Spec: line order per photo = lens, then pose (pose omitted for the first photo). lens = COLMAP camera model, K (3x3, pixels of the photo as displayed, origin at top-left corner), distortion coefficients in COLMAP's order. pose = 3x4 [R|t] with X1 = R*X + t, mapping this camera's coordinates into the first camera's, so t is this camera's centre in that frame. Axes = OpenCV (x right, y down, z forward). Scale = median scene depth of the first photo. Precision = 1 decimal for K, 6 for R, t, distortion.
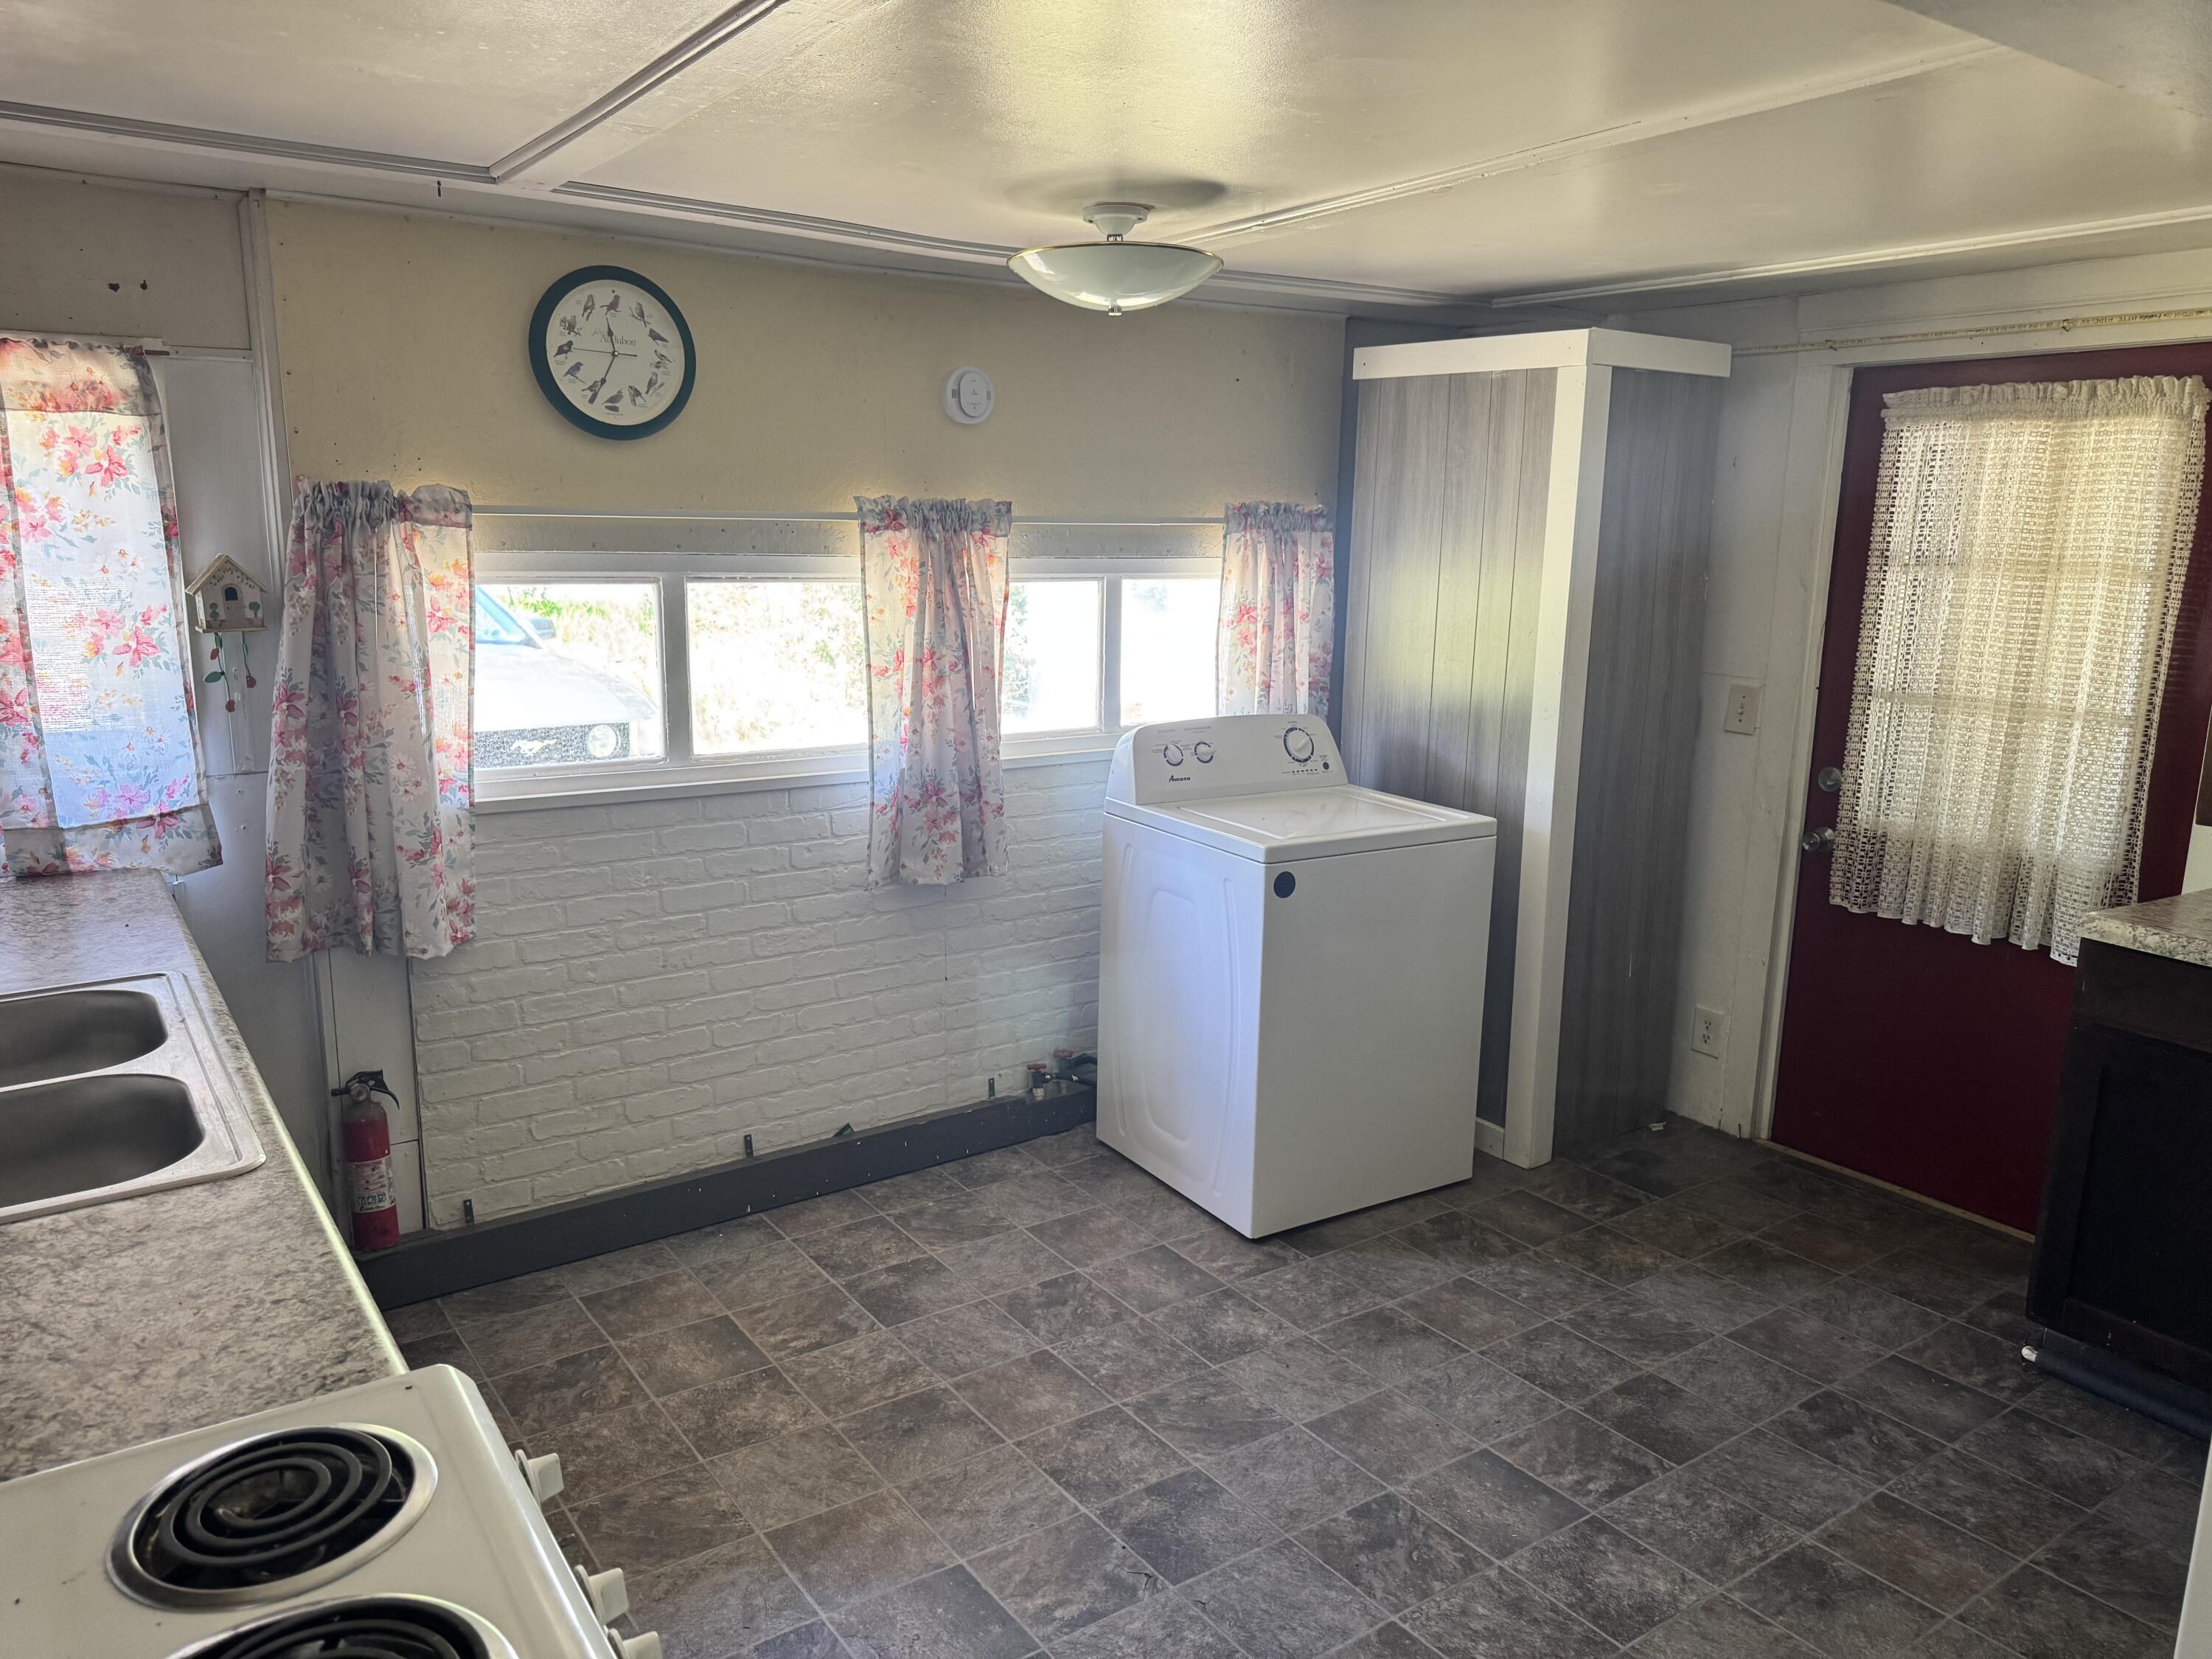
lens RADIAL K [[1547.9, 0, 1106.0], [0, 1547.9, 829.5], [0, 0, 1]] dist [0.008537, -0.000074]
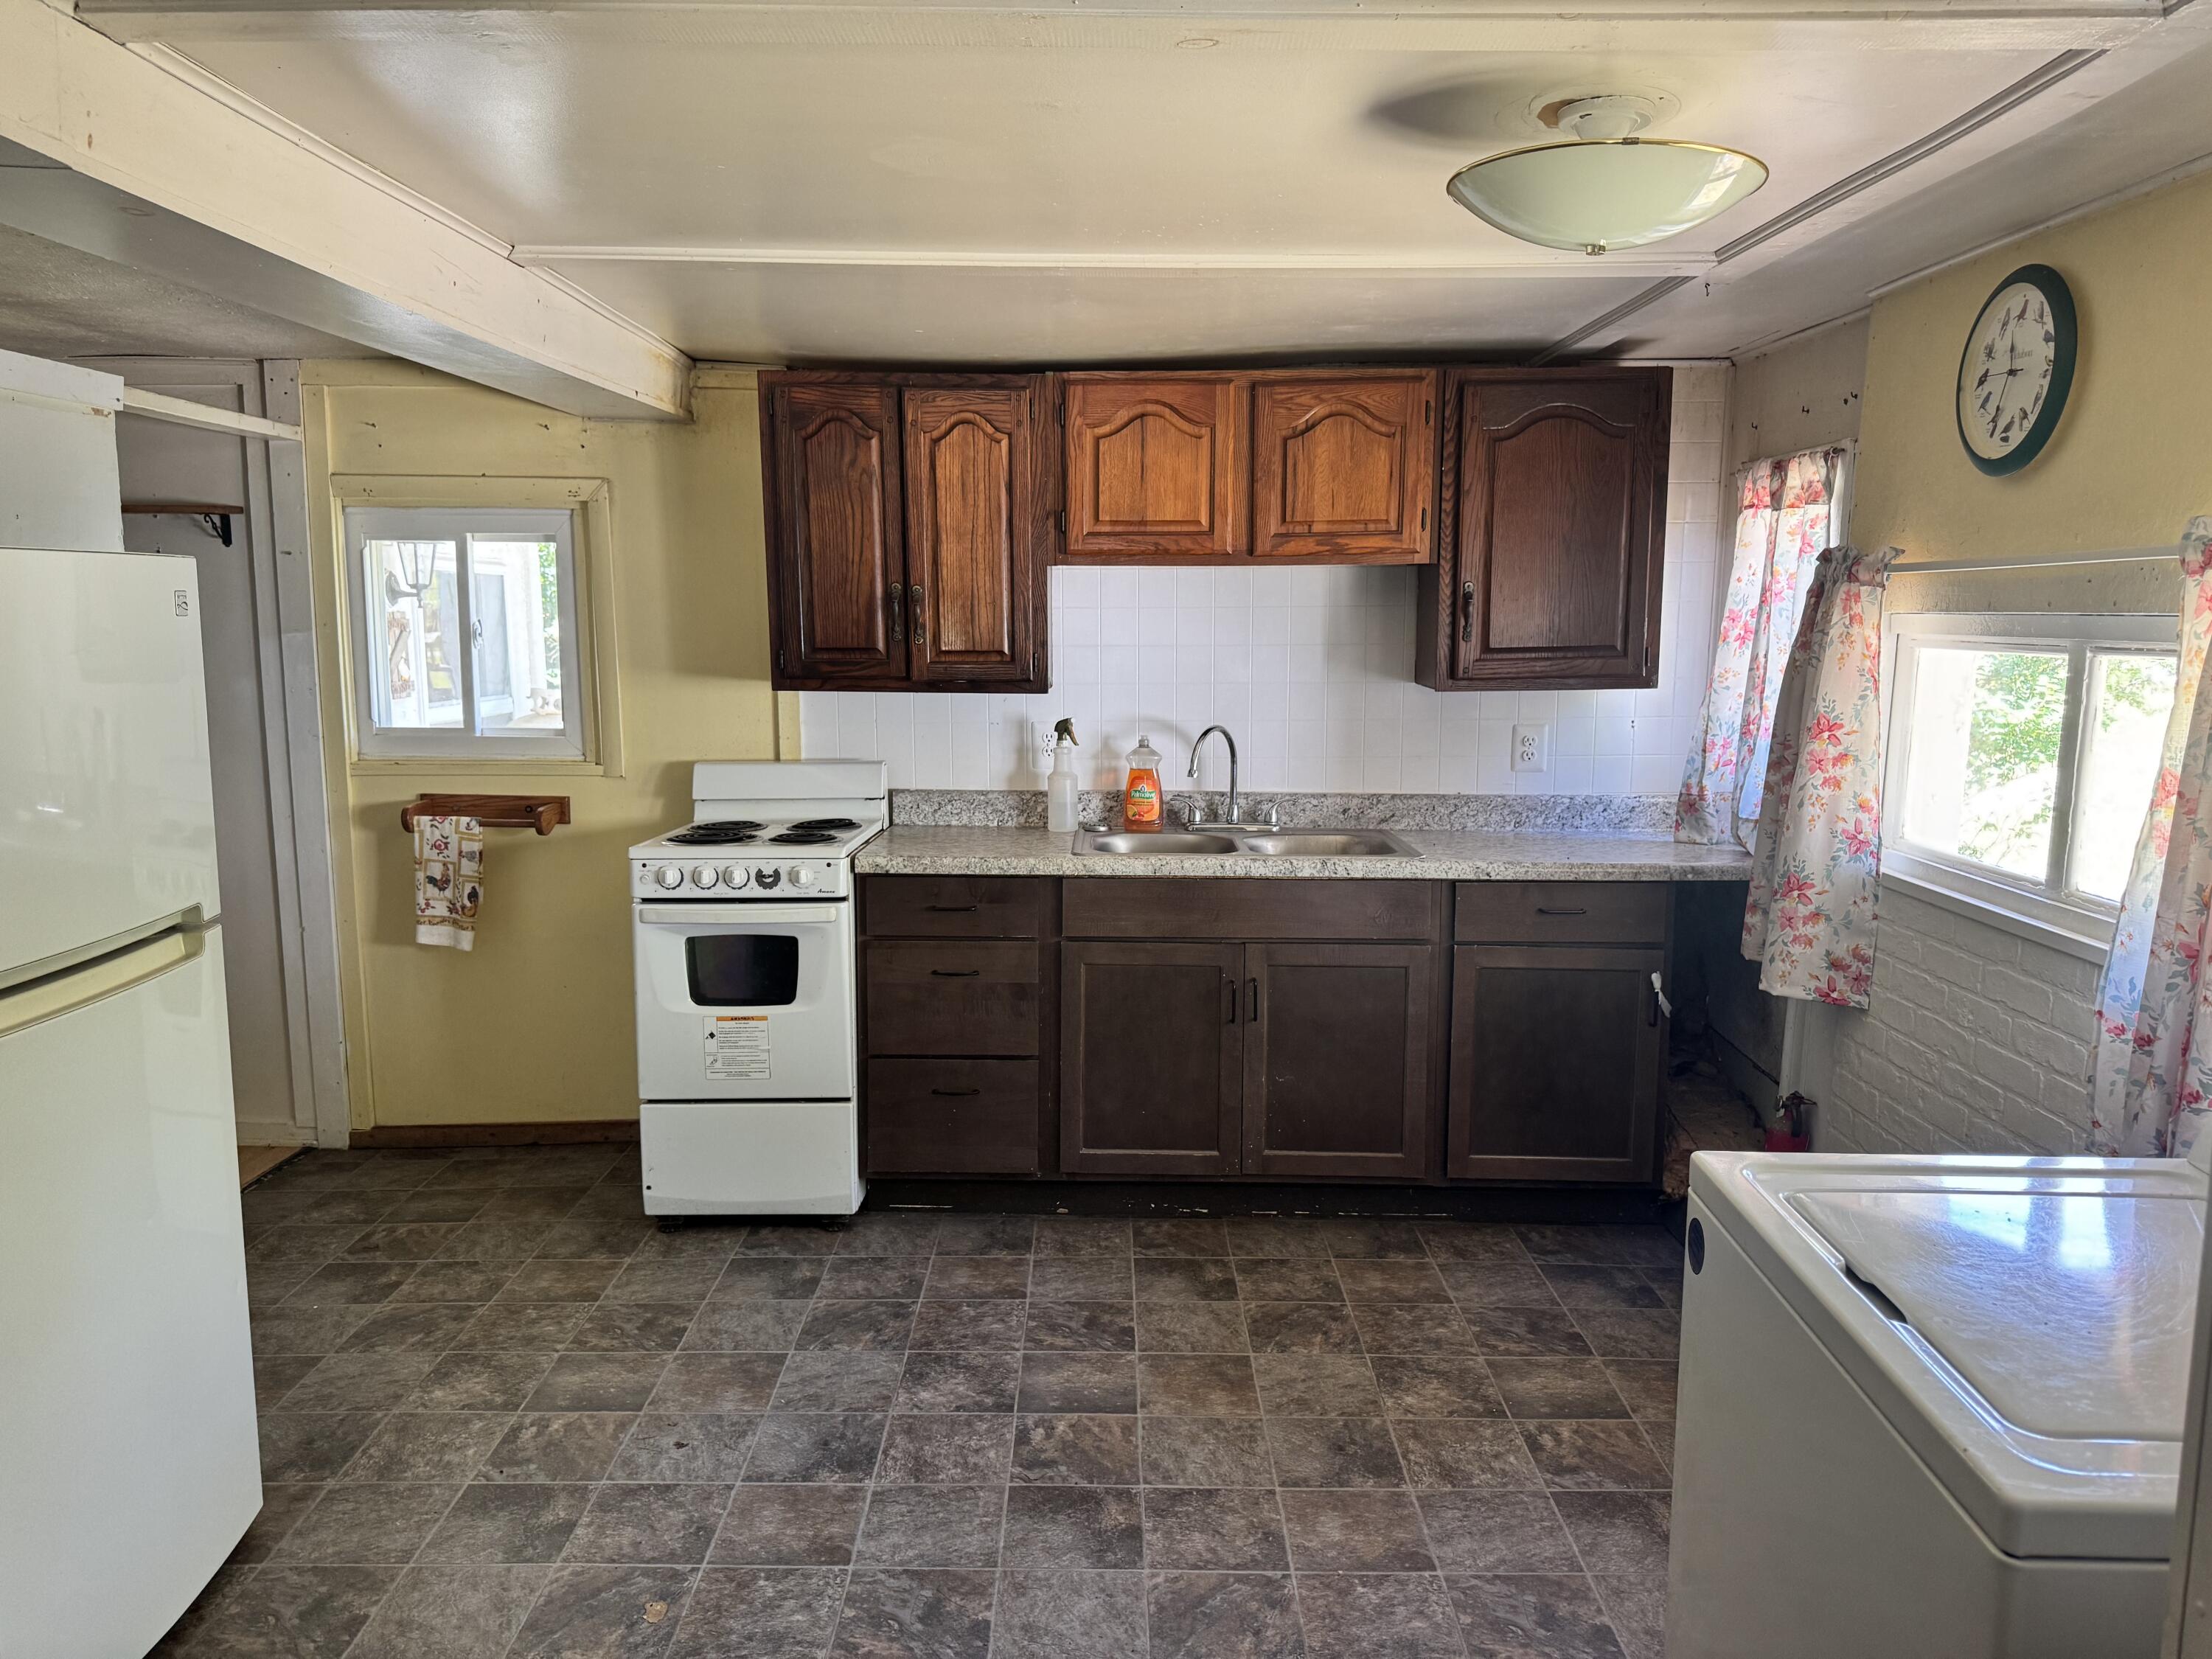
lens RADIAL K [[1547.9, 0, 1106.0], [0, 1547.9, 829.5], [0, 0, 1]] dist [0.008537, -0.000074]
pose [[-0.571210, 0.097815, -0.814955, 0.742961], [-0.179027, 0.954122, 0.240001, -0.215269], [0.801042, 0.282990, -0.527492, 1.281206]]
